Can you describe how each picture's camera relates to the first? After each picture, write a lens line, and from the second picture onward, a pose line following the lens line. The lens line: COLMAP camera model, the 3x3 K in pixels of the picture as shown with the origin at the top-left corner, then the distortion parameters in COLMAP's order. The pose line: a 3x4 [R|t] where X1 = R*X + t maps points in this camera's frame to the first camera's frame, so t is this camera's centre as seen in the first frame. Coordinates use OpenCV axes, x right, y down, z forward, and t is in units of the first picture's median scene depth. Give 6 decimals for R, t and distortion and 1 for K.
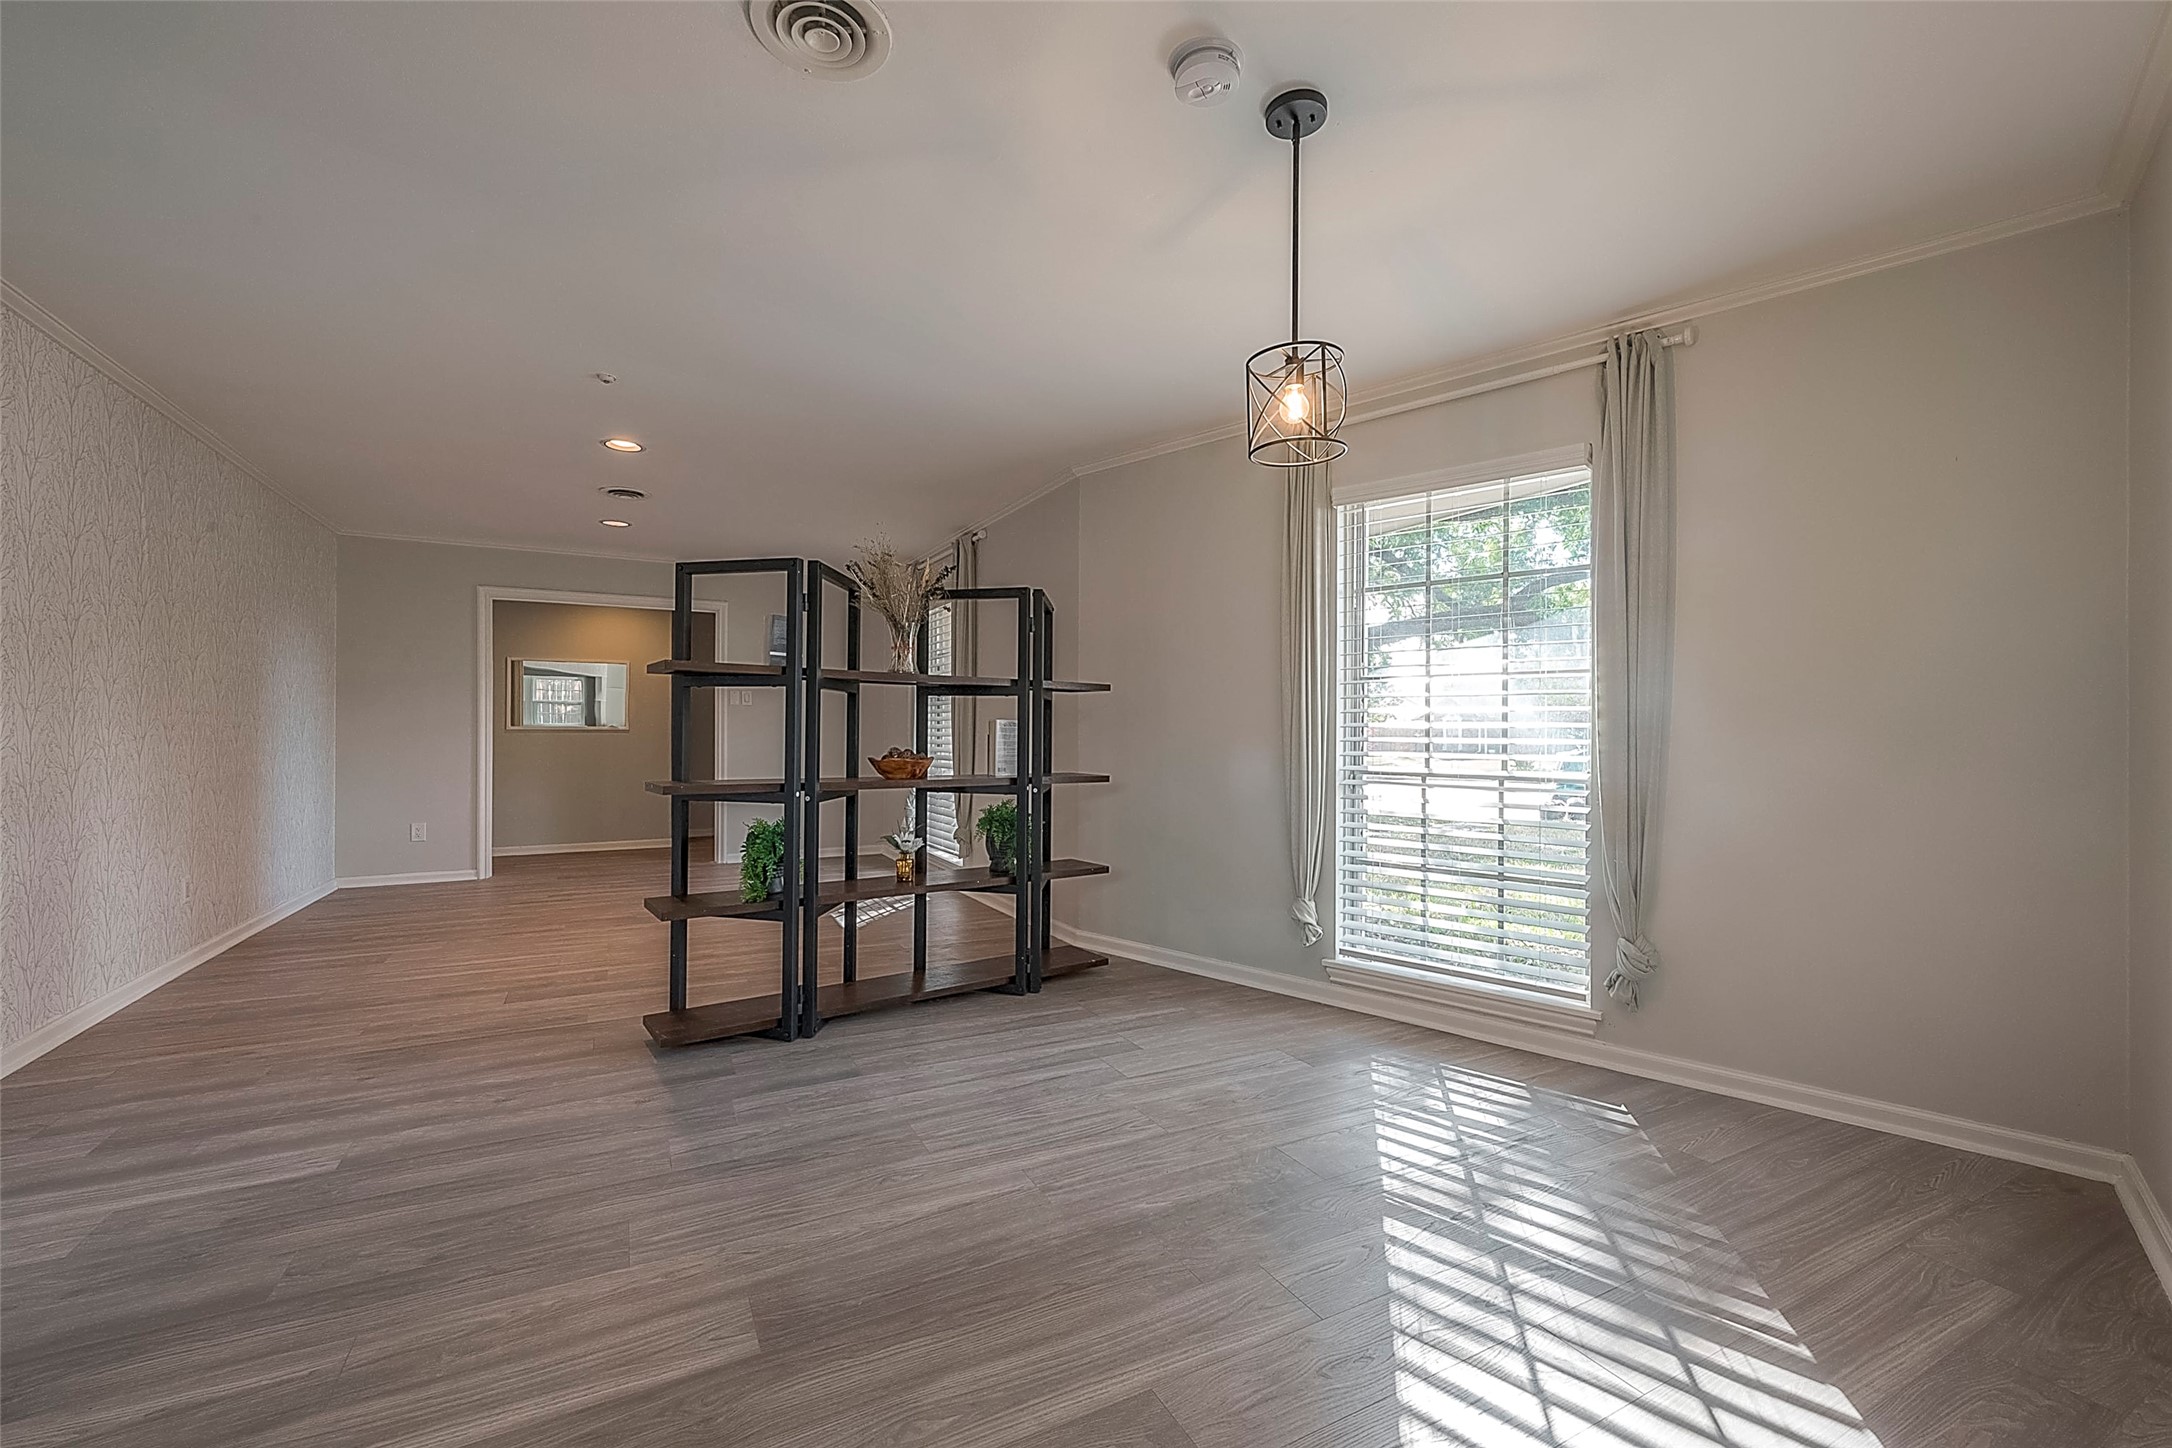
lens RADIAL K [[881.7, 0, 1086.0], [0, 881.7, 724.0], [0, 0, 1]] dist [0.000554, -0.000087]
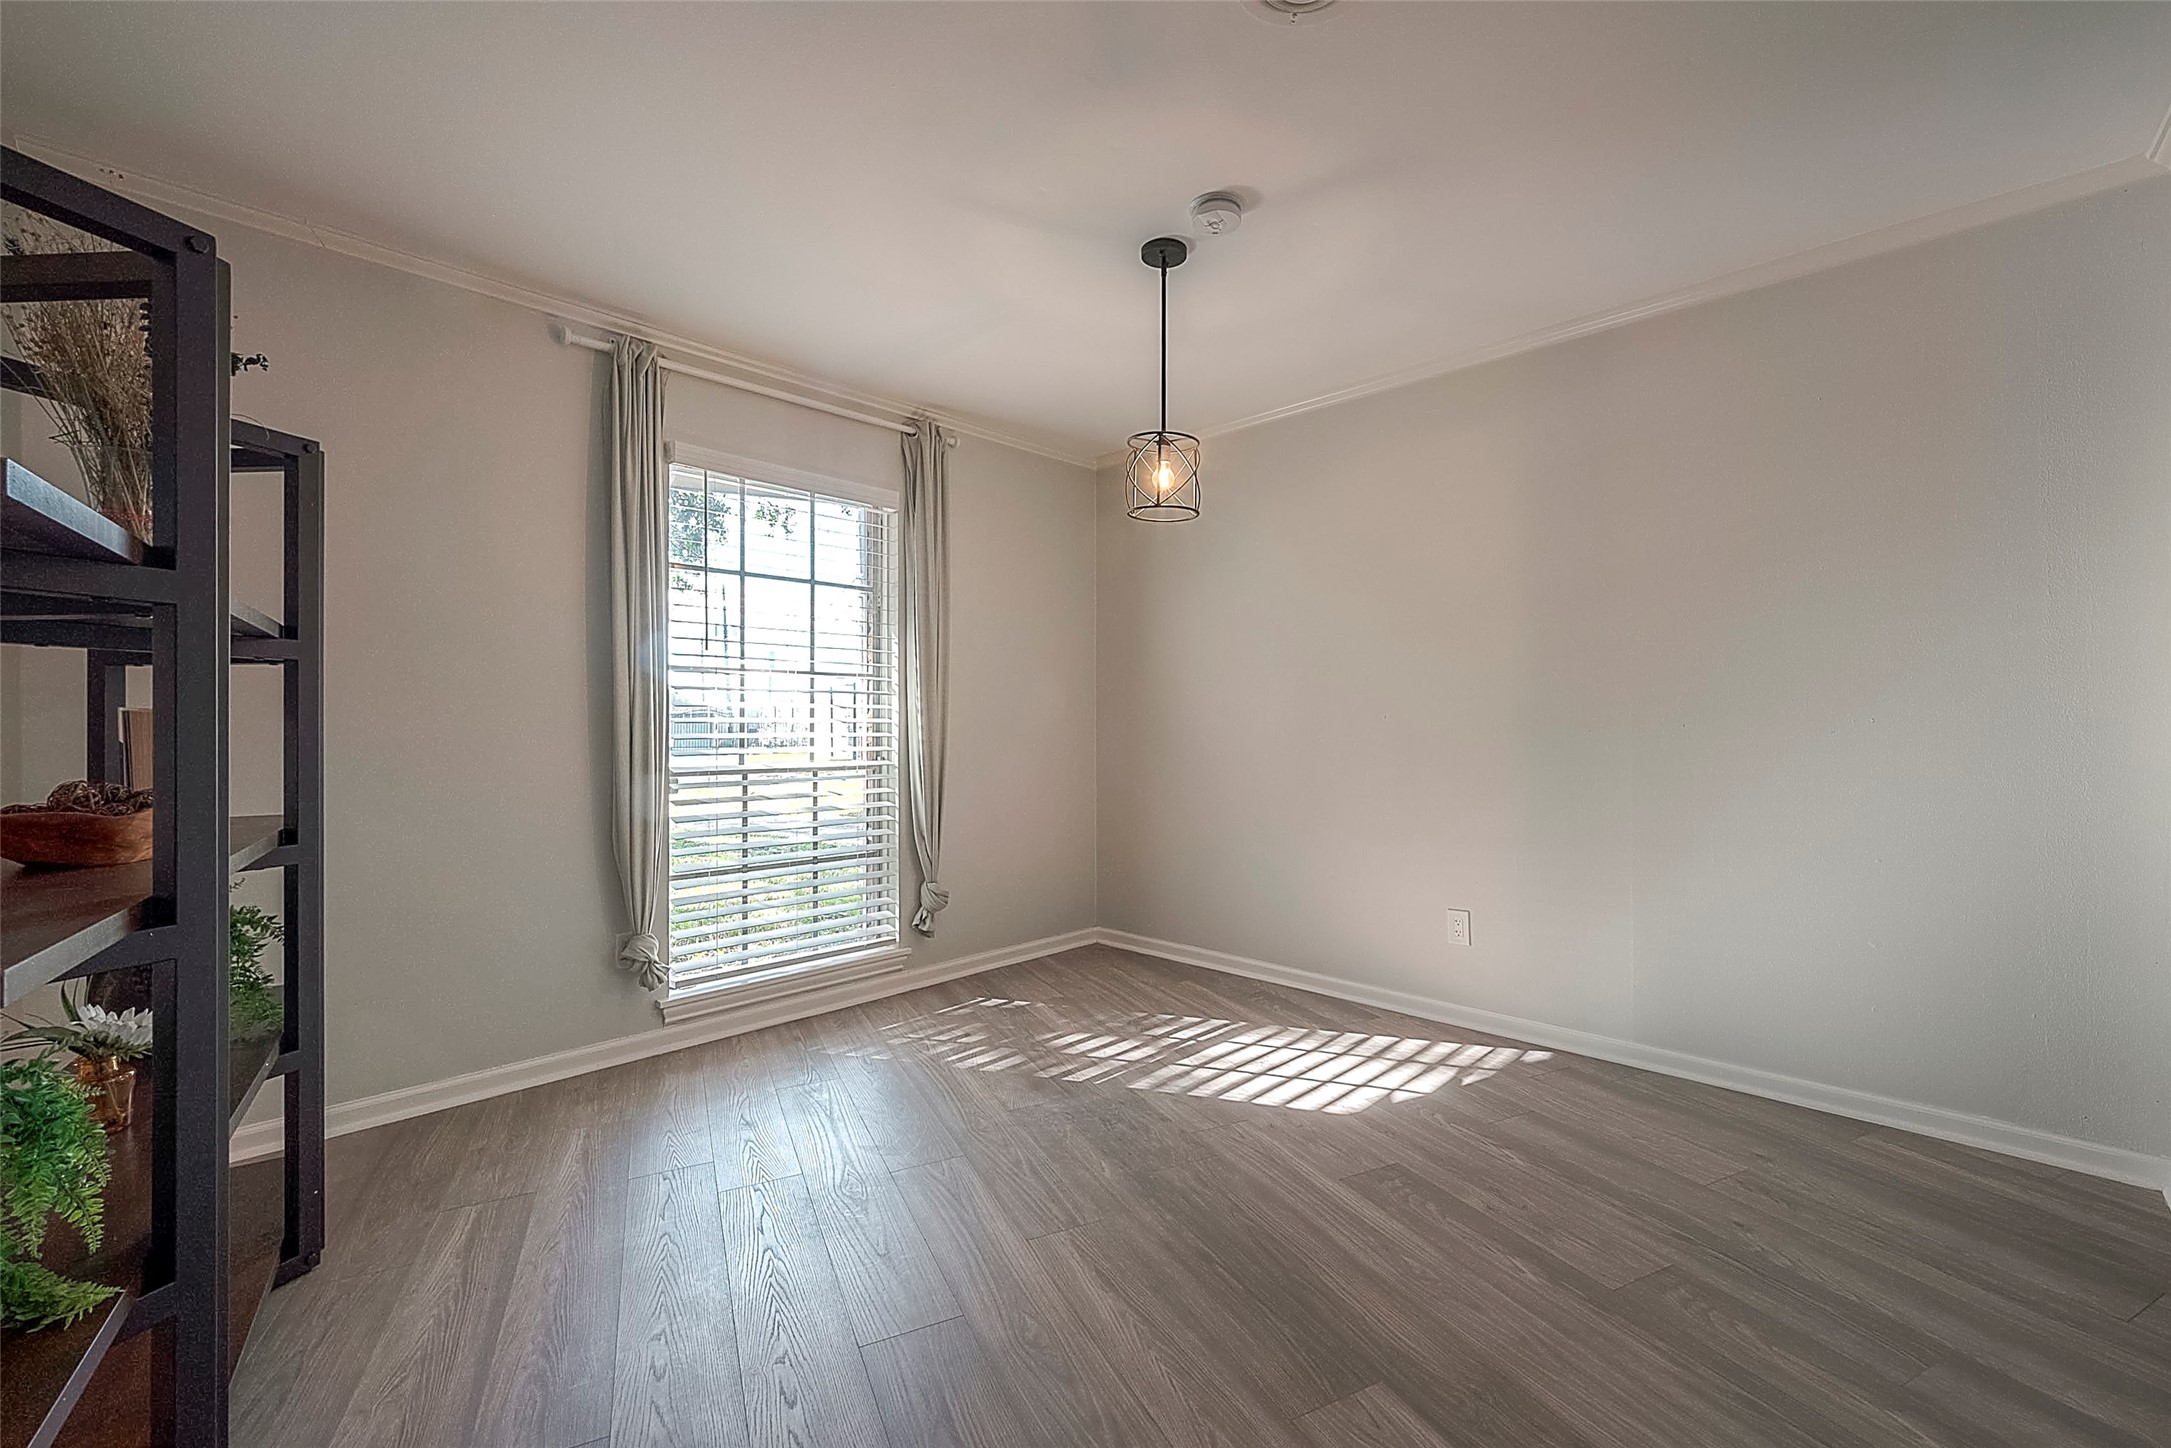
lens RADIAL K [[922.4, 0, 1119.8], [0, 922.4, 716.5], [0, 0, 1]] dist [0.001972, -0.000029]
pose [[0.014960, 0.001481, 0.999887, -0.710284], [-0.001542, 0.999998, -0.001458, -0.002386], [-0.999887, -0.001520, 0.014963, 0.656454]]
